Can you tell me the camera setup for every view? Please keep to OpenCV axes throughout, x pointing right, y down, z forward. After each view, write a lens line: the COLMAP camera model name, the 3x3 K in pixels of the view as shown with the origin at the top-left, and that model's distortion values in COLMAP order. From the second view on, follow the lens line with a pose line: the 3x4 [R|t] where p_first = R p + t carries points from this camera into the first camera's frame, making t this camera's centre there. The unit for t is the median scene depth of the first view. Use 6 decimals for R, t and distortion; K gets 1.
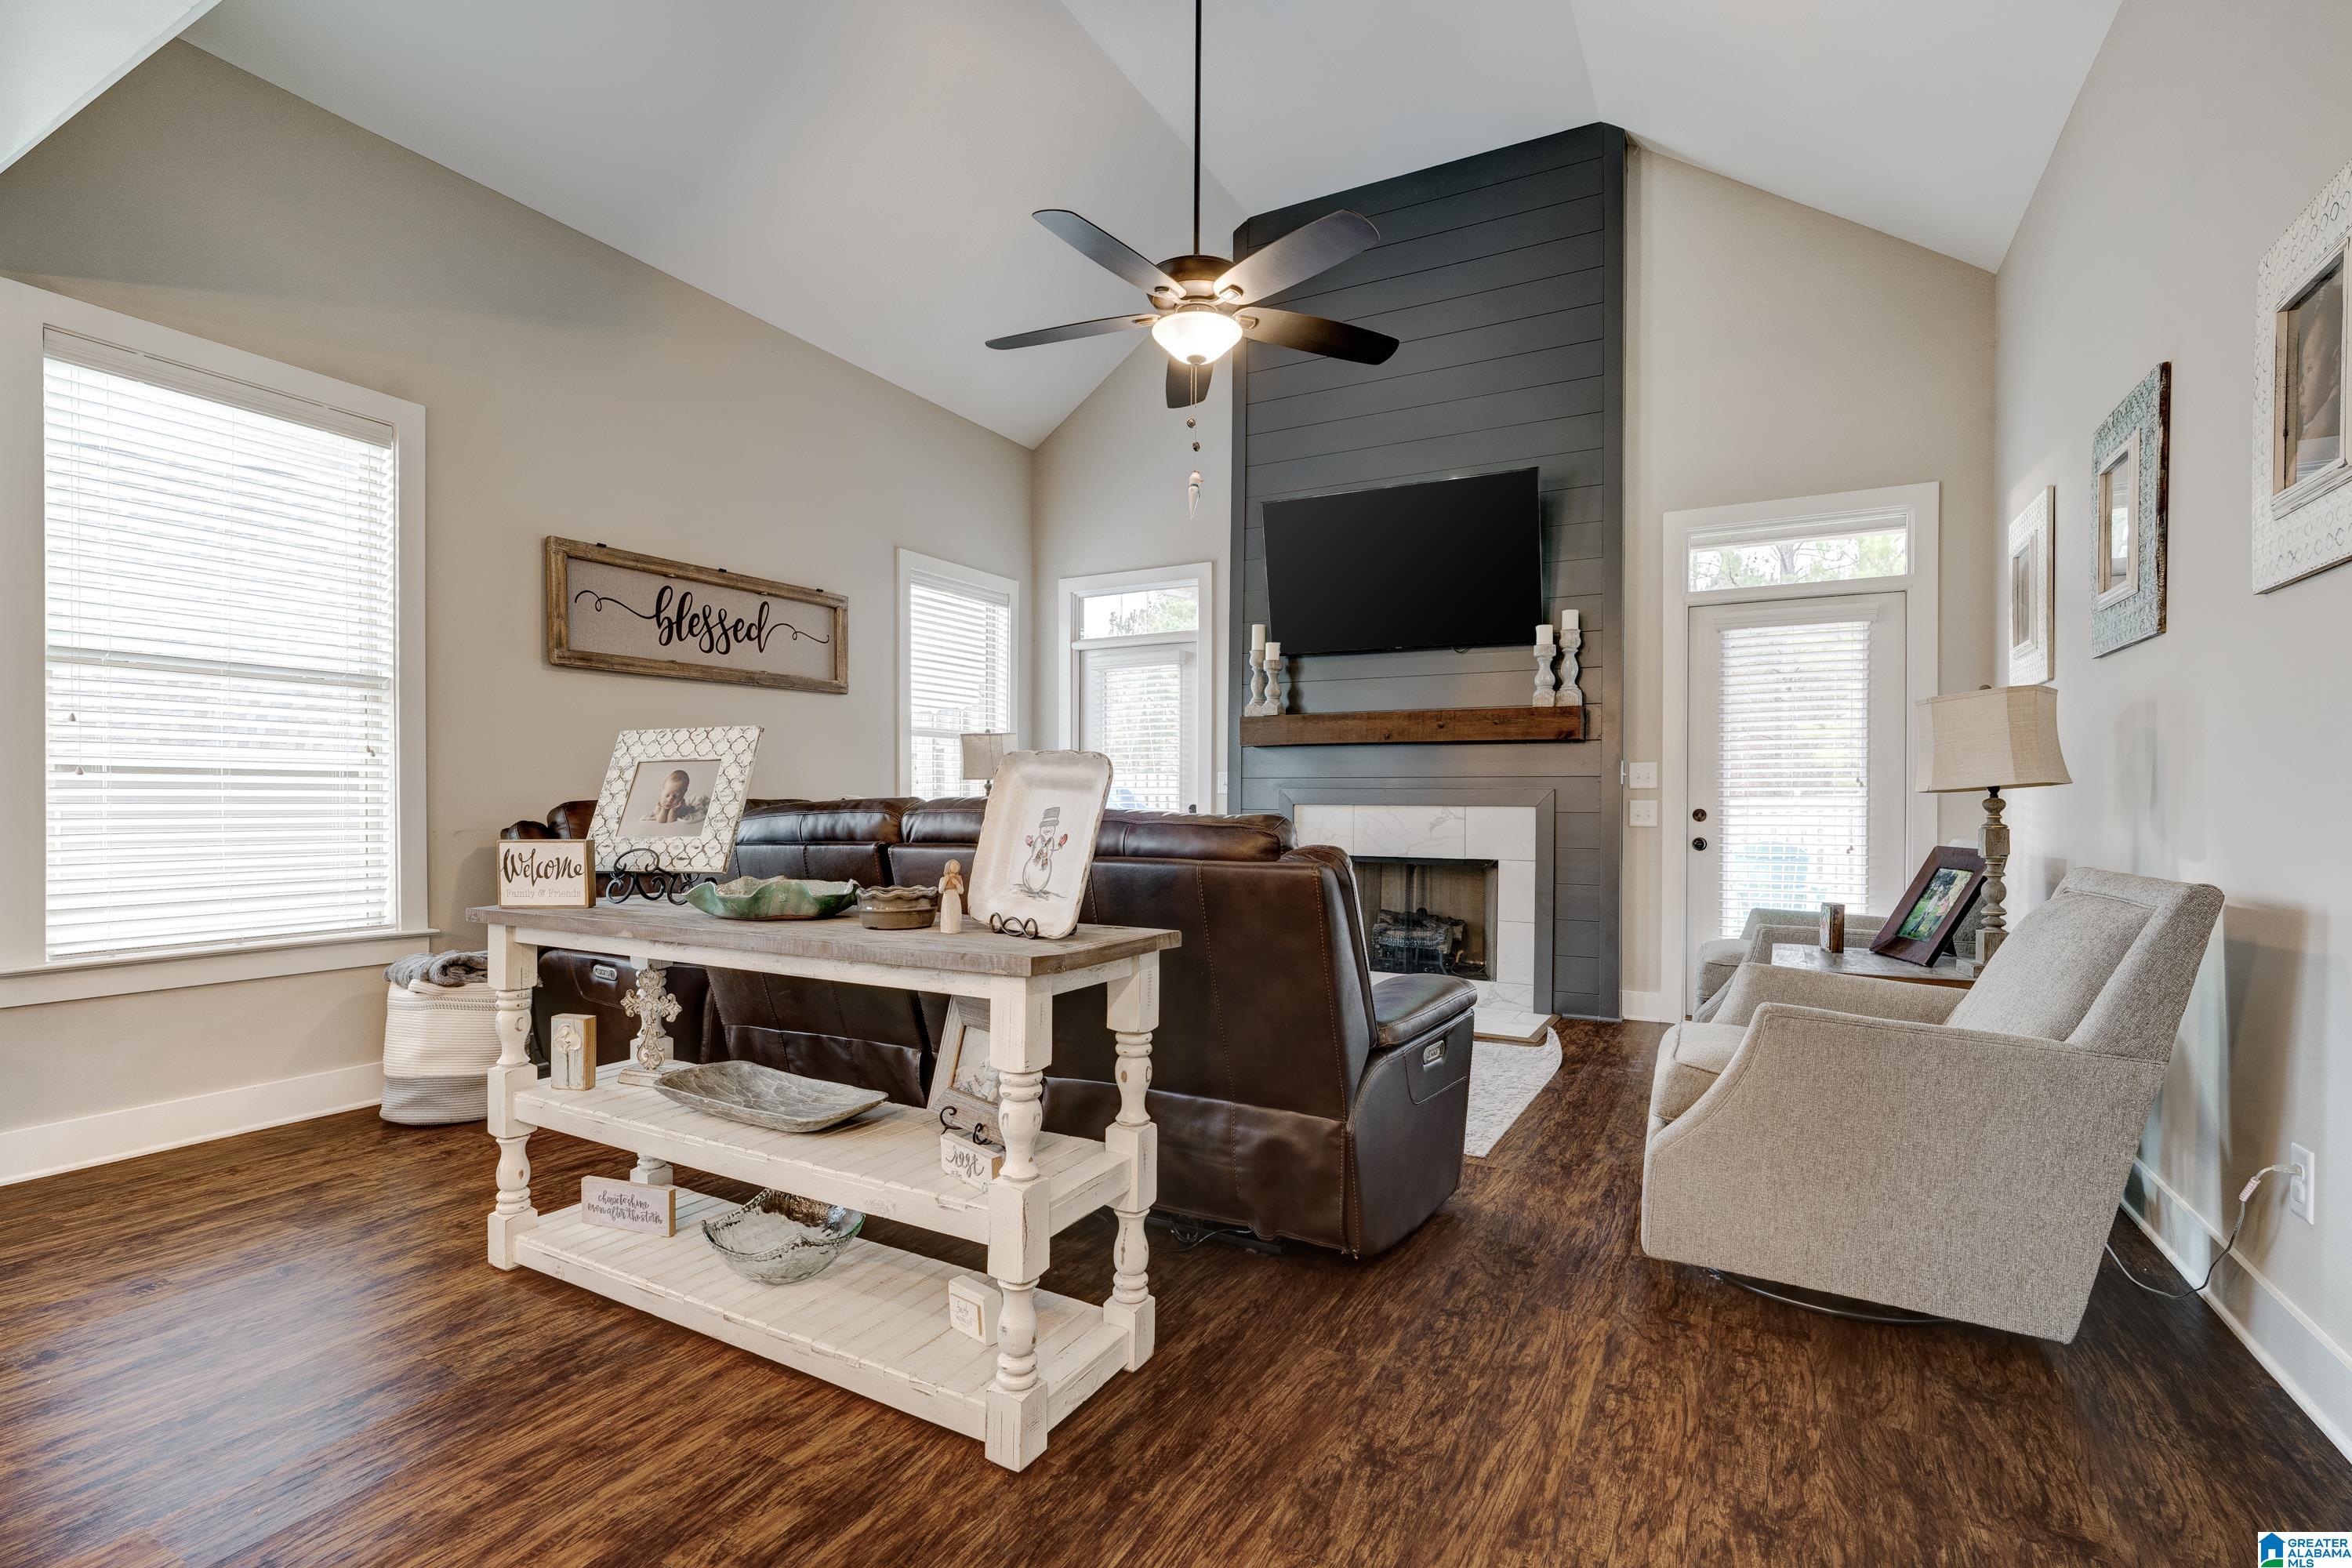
lens RADIAL K [[1081.7, 0, 1178.7], [0, 1081.7, 805.2], [0, 0, 1]] dist [-0.000347, 0.000034]
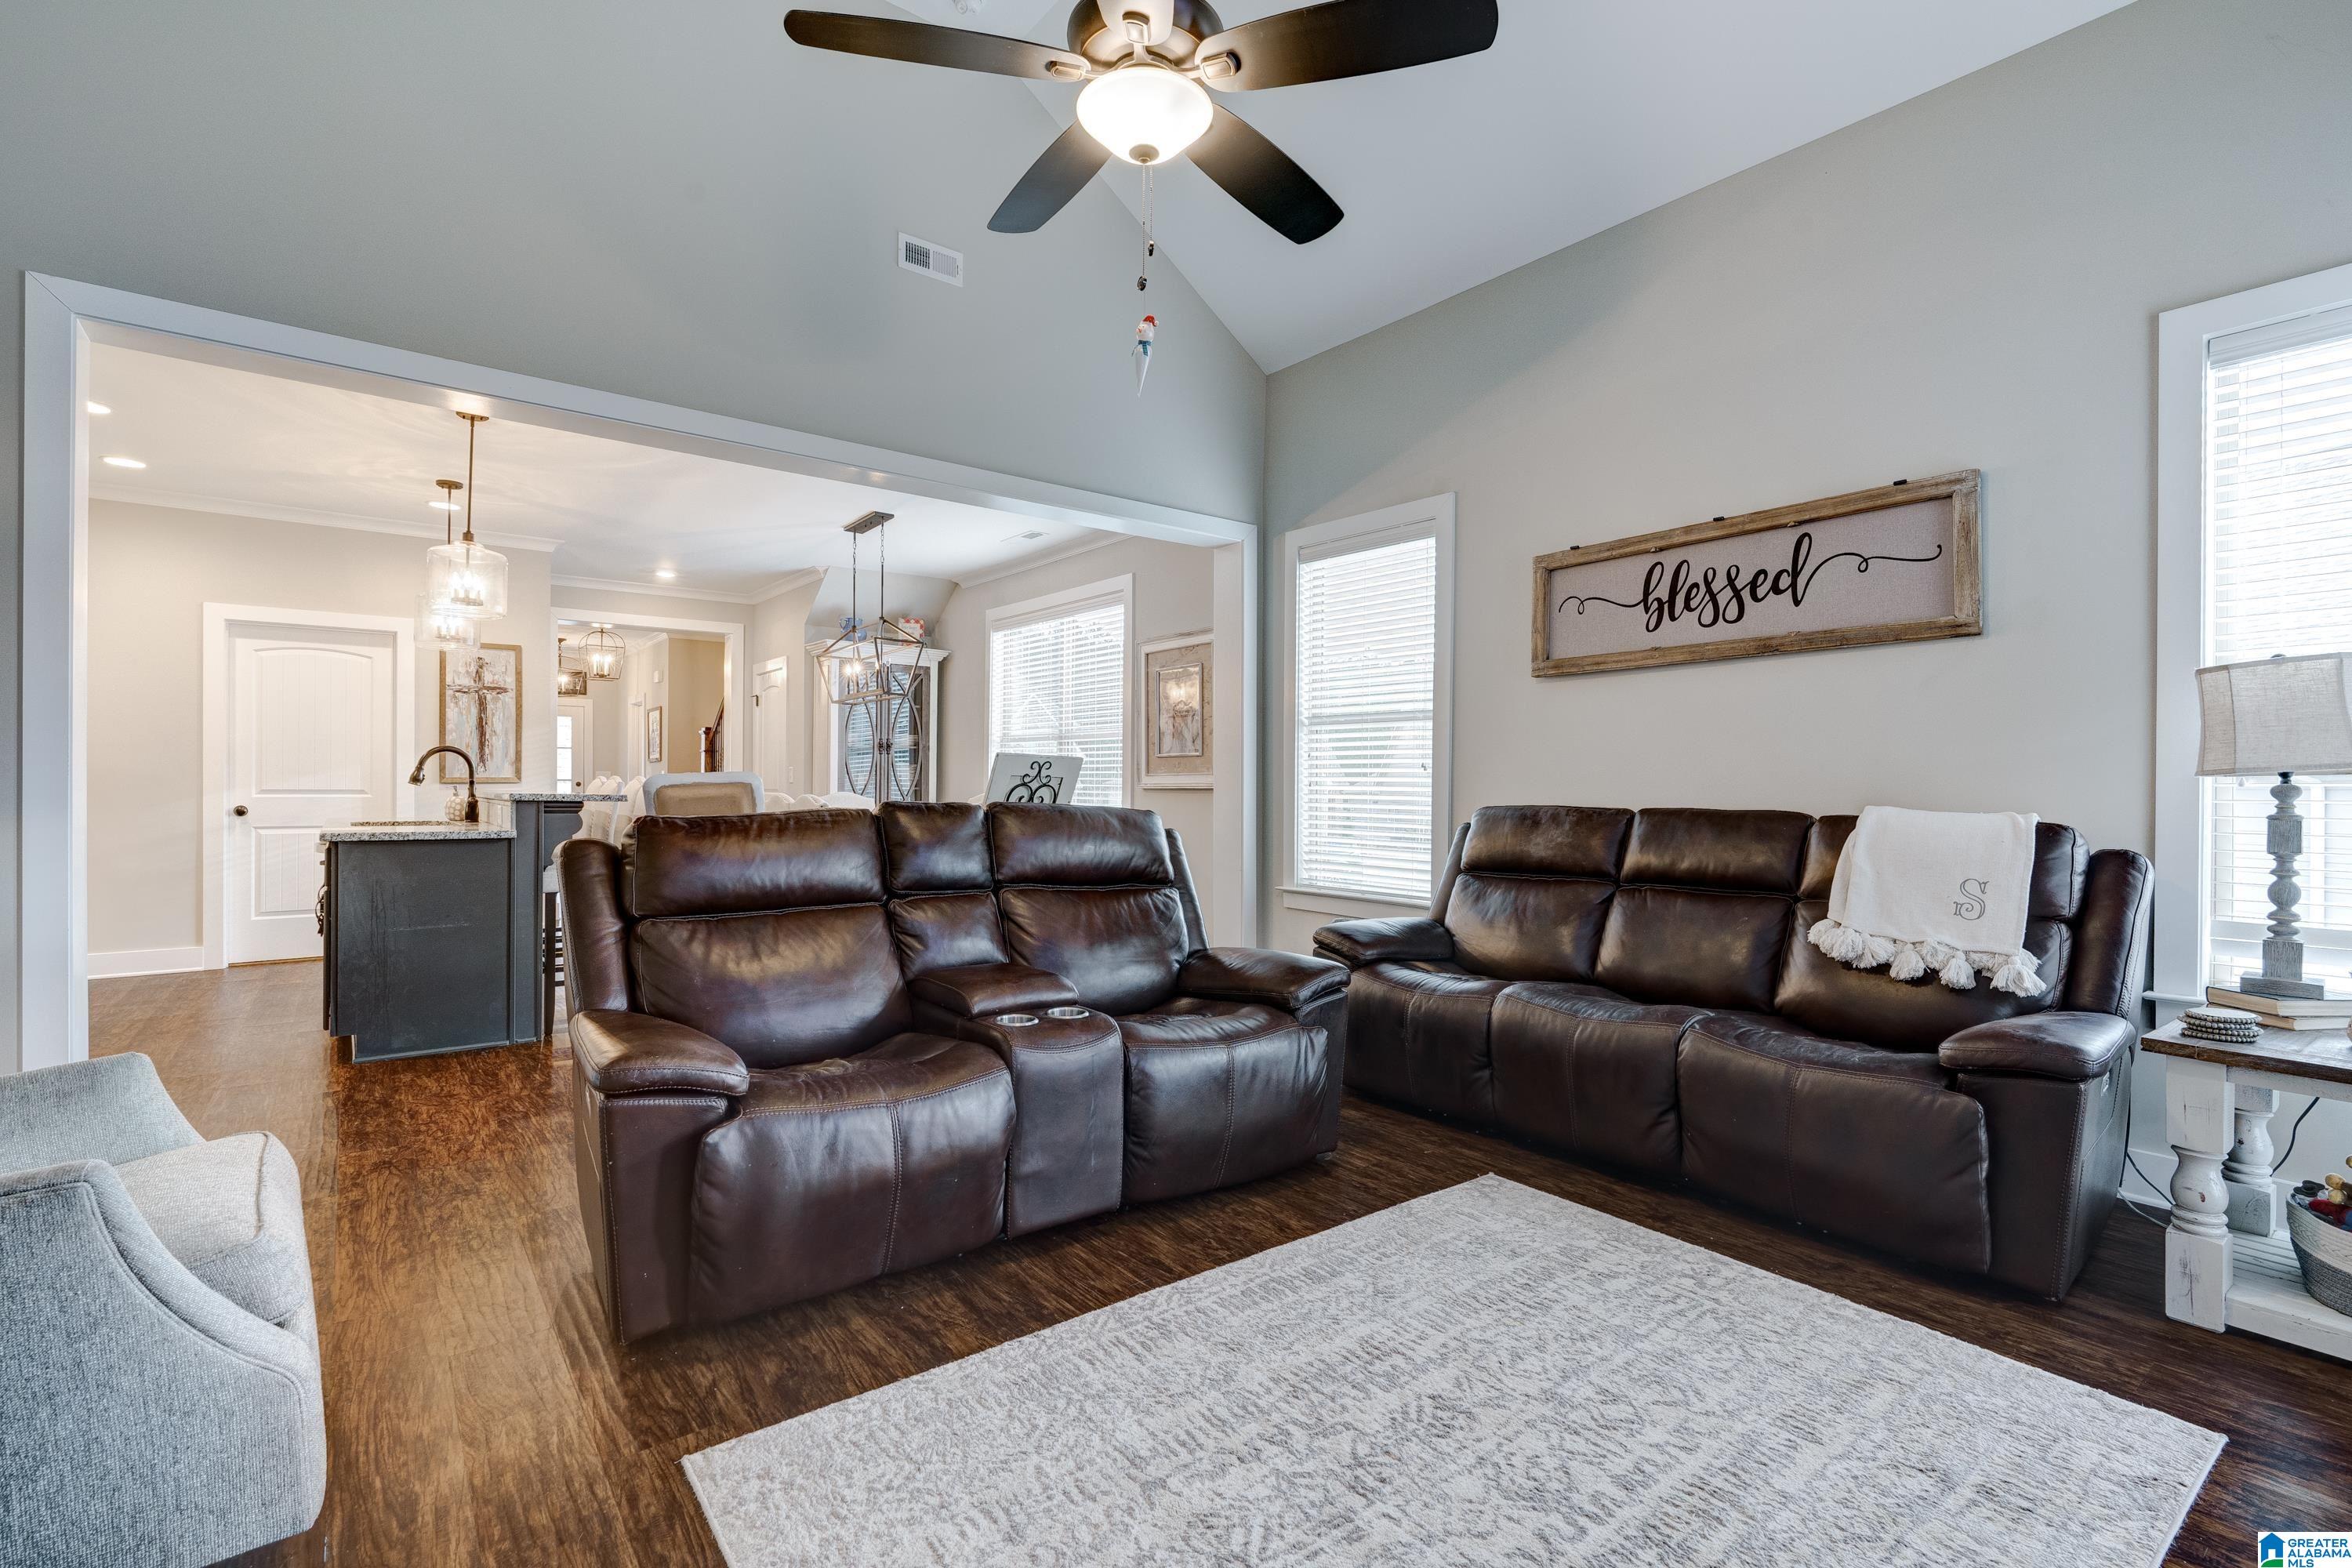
lens RADIAL K [[1061.3, 0, 1176.0], [0, 1061.3, 784.0], [0, 0, 1]] dist [-0.001399, -0.000222]
pose [[-0.401214, -0.007194, -0.915956, 0.417248], [-0.015239, 0.999883, -0.001178, -0.015156], [0.915858, 0.013486, -0.401277, 0.885592]]
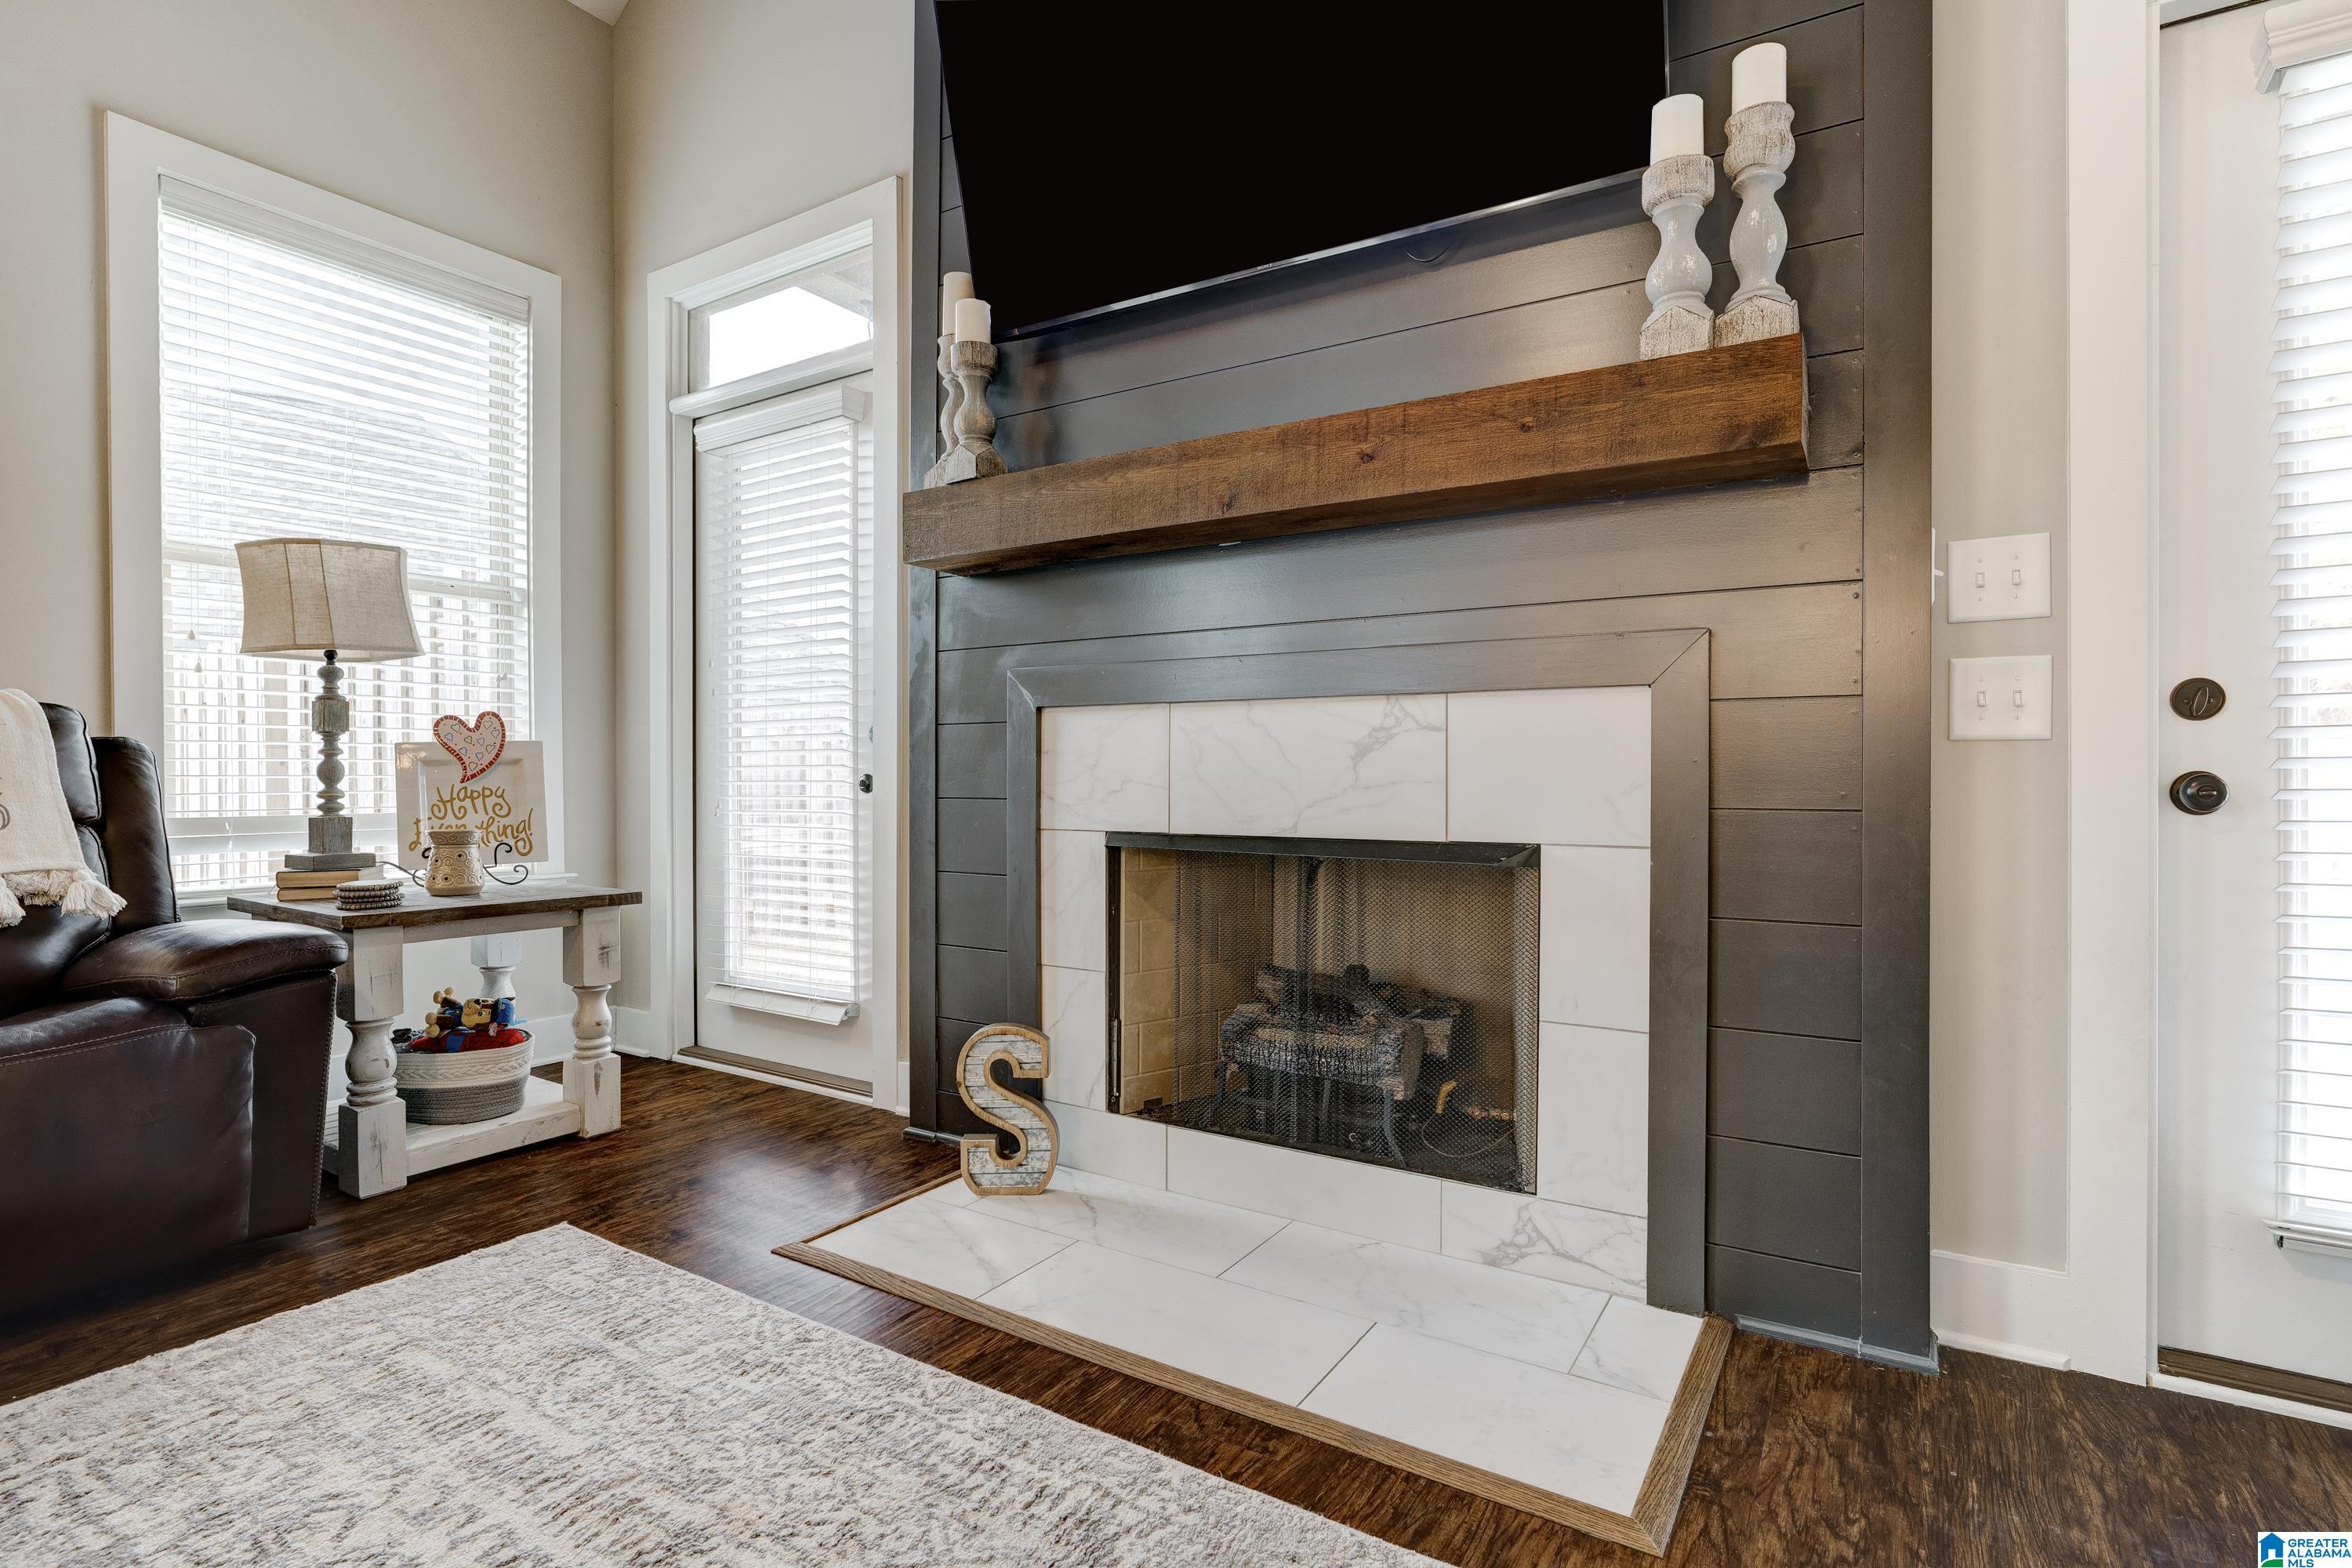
lens RADIAL K [[1142.5, 0, 1176.0], [0, 1142.5, 784.0], [0, 0, 1]] dist [0.000250, -0.000046]
pose [[0.997827, -0.004416, -0.065741, 0.212174], [0.004409, 0.999990, -0.000246, 0.032099], [0.065741, -0.000044, 0.997837, 0.655389]]
